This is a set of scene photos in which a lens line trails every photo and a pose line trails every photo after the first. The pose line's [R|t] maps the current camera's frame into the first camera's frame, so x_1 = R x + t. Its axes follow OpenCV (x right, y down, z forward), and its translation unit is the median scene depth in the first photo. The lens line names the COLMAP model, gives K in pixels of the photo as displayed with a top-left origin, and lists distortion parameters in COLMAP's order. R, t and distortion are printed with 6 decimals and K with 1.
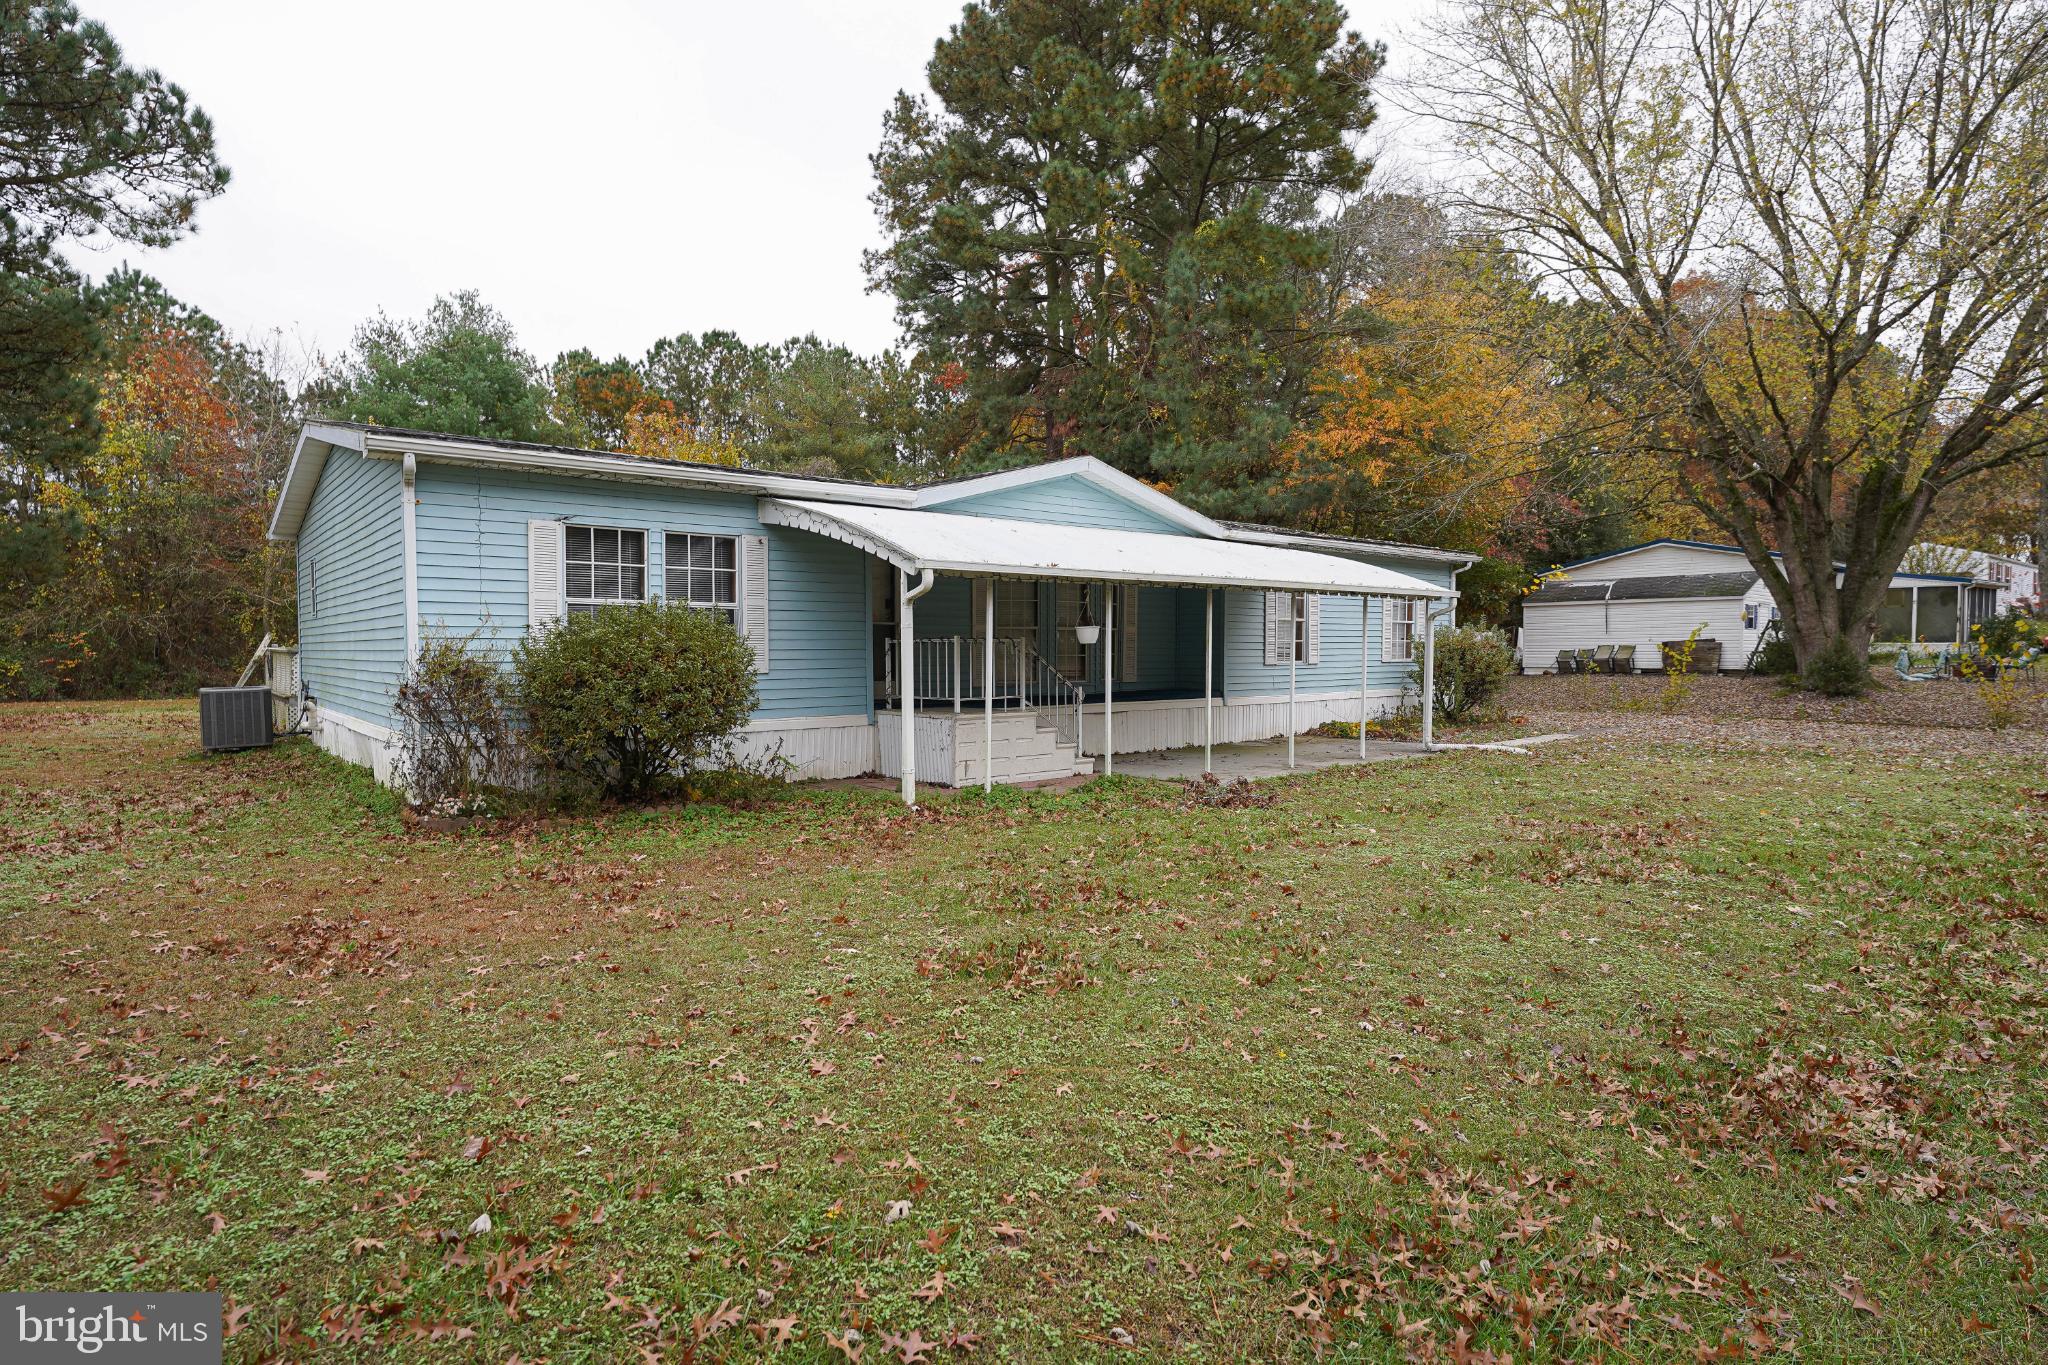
lens RADIAL K [[1019.0, 0, 1024.0], [0, 1019.0, 682.5], [0, 0, 1]] dist [0.001012, 0.000117]
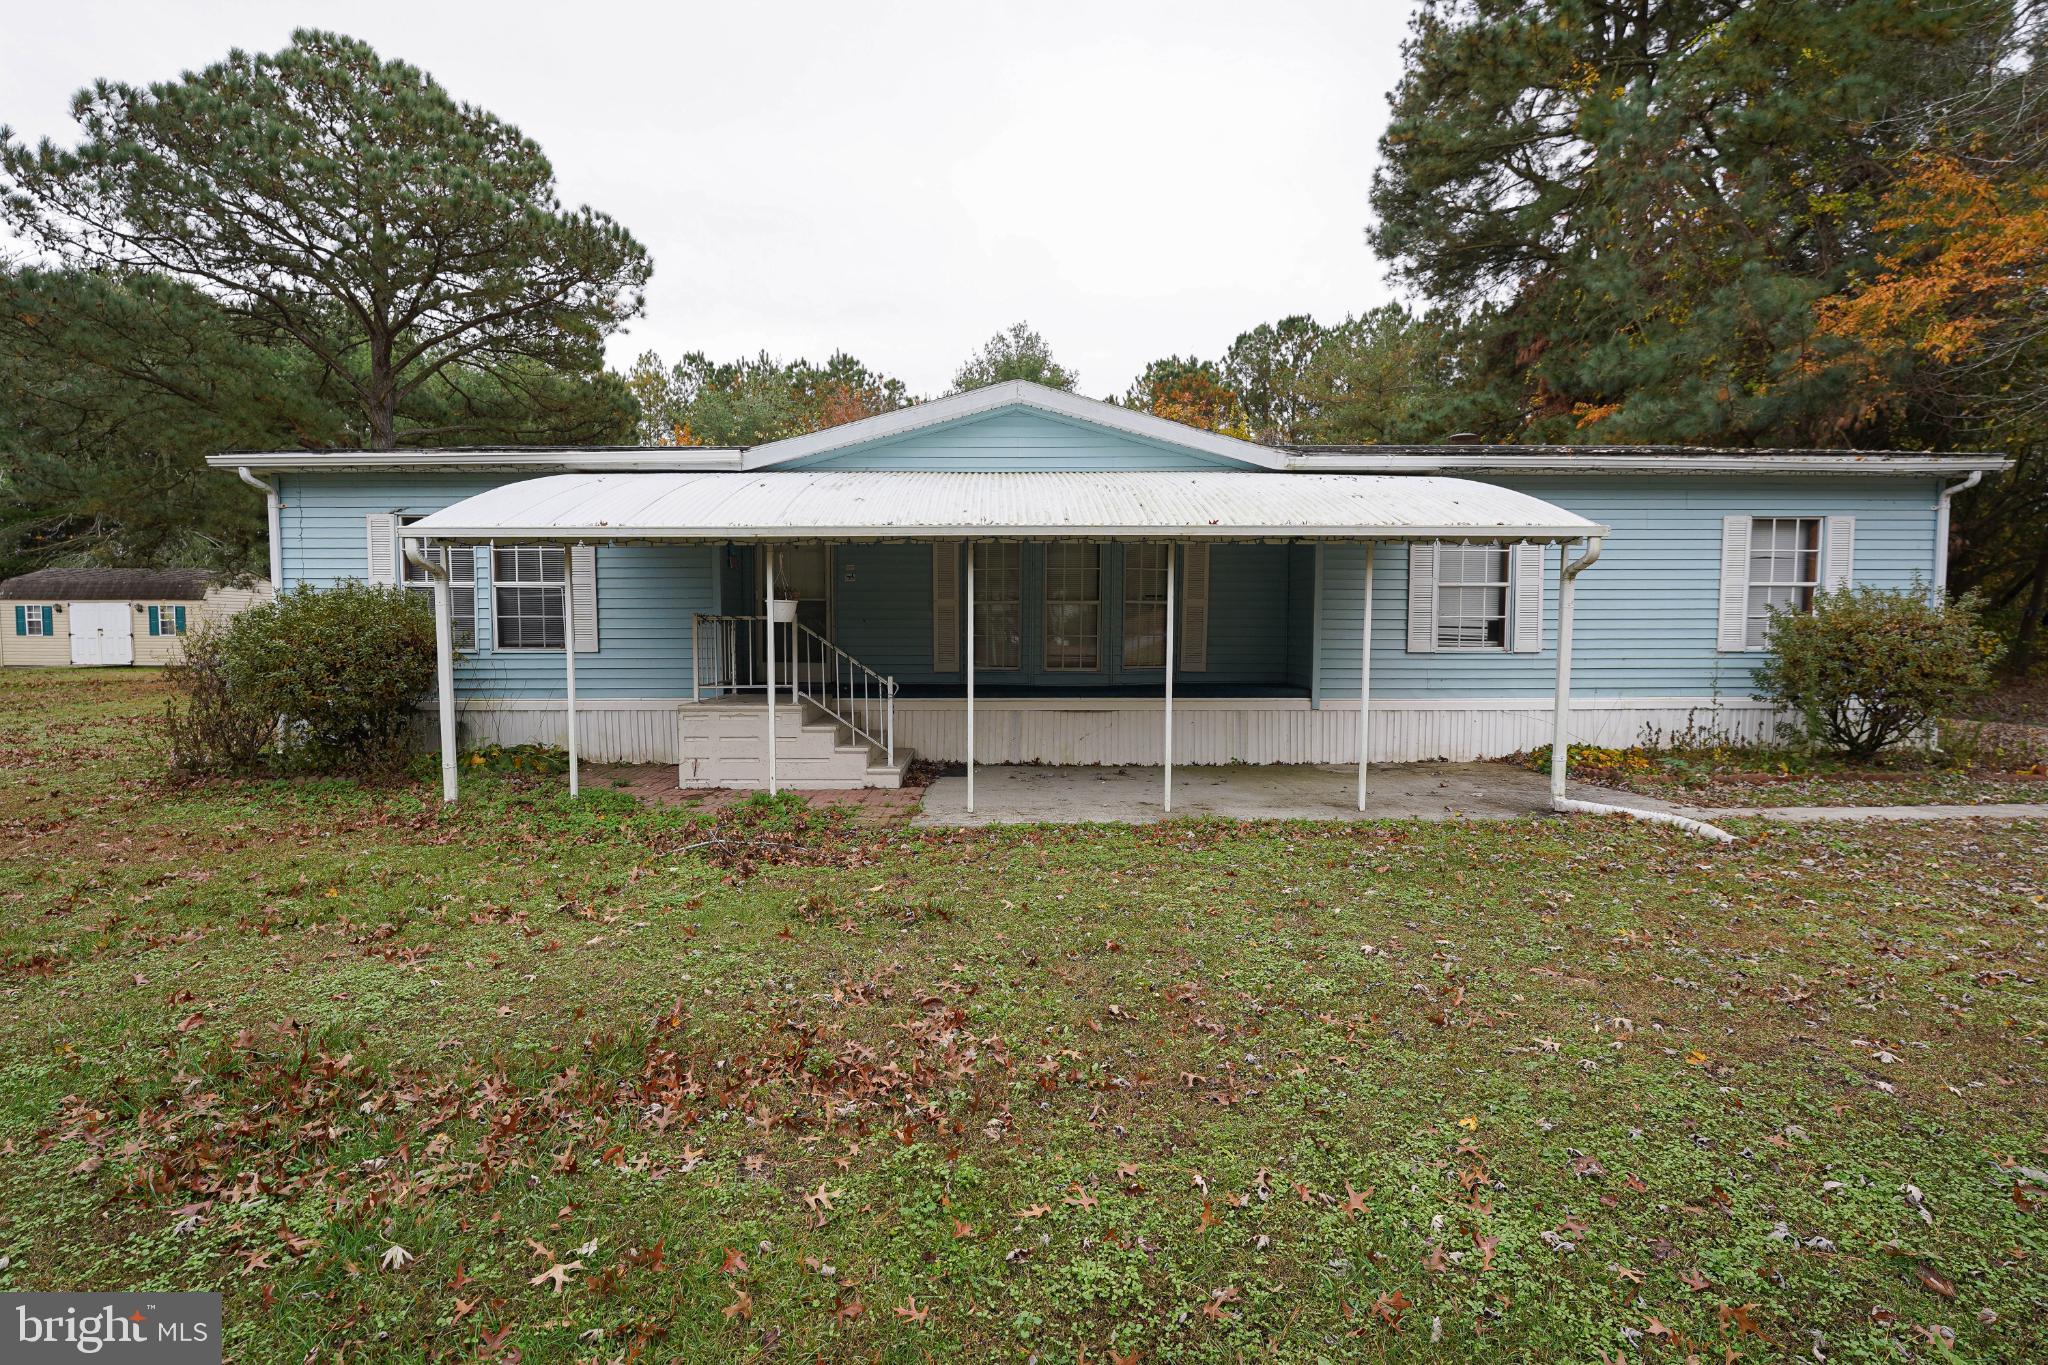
lens RADIAL K [[952.4, 0, 1024.0], [0, 952.4, 682.5], [0, 0, 1]] dist [-0.018159, 0.000504]
pose [[0.786166, 0.038860, -0.616792, 0.384489], [-0.022026, 0.999149, 0.034875, -0.012433], [0.617623, -0.013832, 0.786353, 0.316404]]
